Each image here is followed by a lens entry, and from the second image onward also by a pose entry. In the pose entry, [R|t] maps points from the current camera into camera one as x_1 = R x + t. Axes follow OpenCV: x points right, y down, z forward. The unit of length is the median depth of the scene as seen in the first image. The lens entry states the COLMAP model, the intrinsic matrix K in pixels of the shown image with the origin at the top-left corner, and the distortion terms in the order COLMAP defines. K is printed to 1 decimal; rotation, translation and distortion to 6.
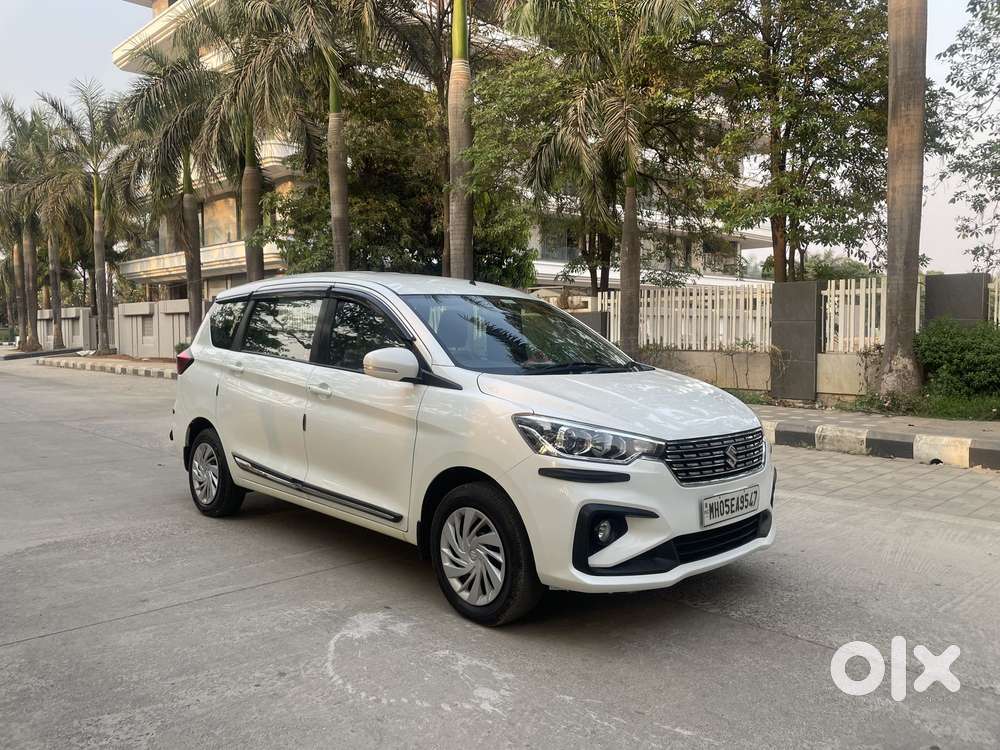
lens RADIAL K [[761.1, 0, 501.6], [0, 761.1, 370.6], [0, 0, 1]] dist [0.080417, -0.113223]
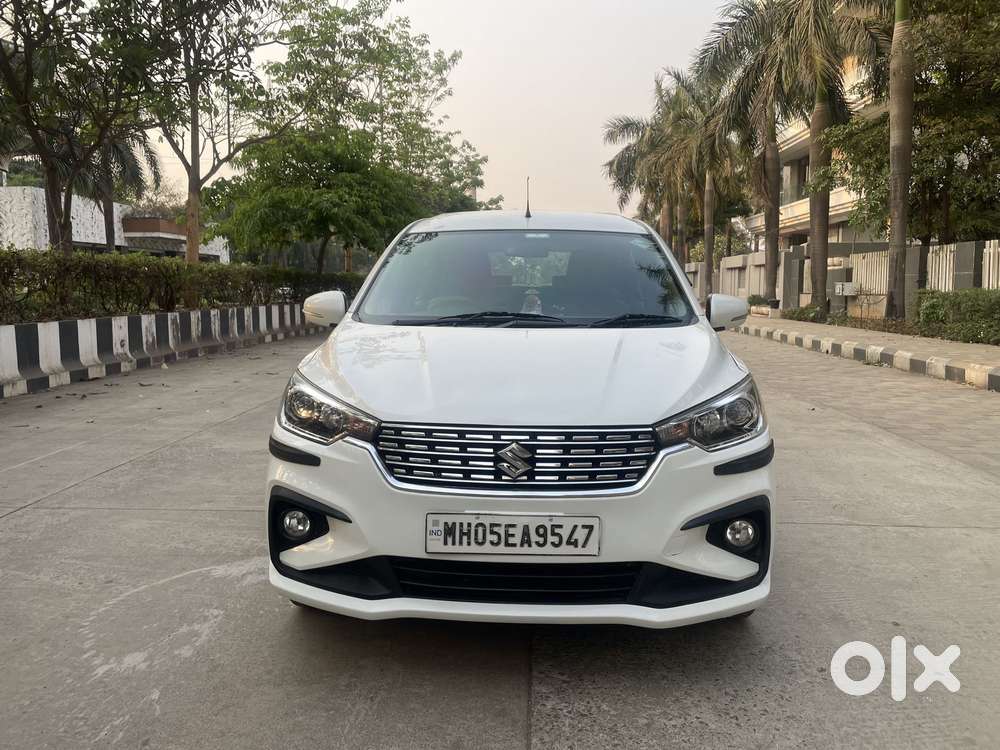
lens RADIAL K [[761.1, 0, 507.3], [0, 761.1, 369.1], [0, 0, 1]] dist [0.080417, -0.113223]
pose [[0.686819, 0.076998, -0.722738, 0.591690], [-0.034087, 0.996691, 0.073791, -0.009351], [0.726029, -0.026045, 0.687171, 0.437551]]
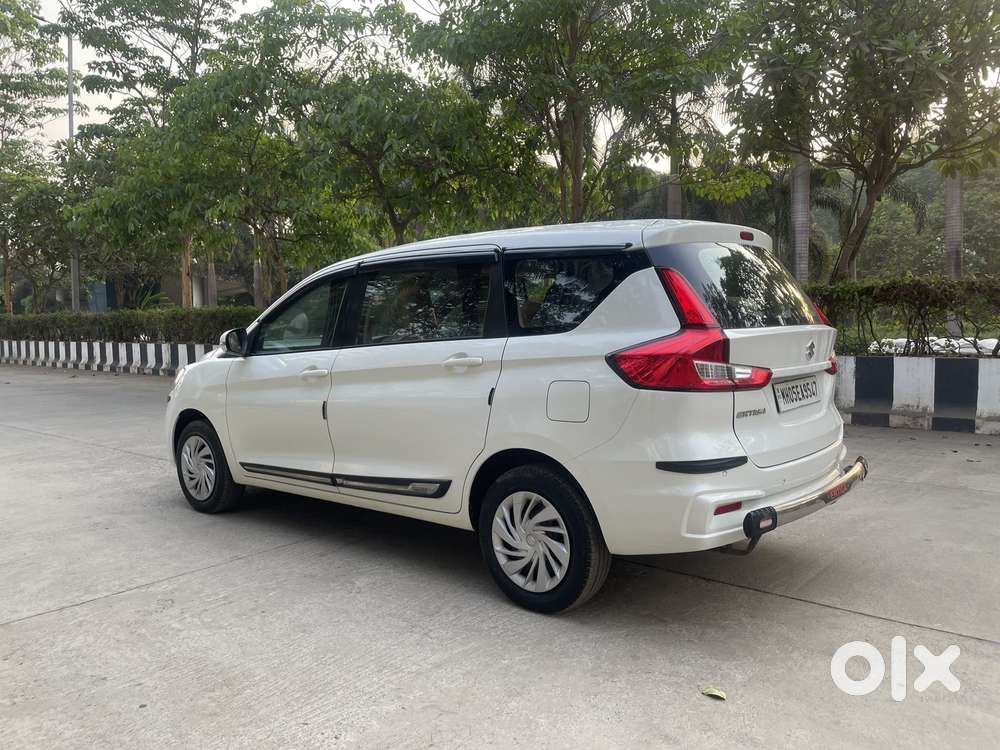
lens RADIAL K [[761.1, 0, 504.2], [0, 761.1, 372.9], [0, 0, 1]] dist [0.080417, -0.113223]
pose [[-0.995717, 0.016904, -0.090893, -0.104834], [0.006632, 0.993669, 0.112148, -0.091511], [0.092214, 0.111065, -0.989526, 2.237674]]
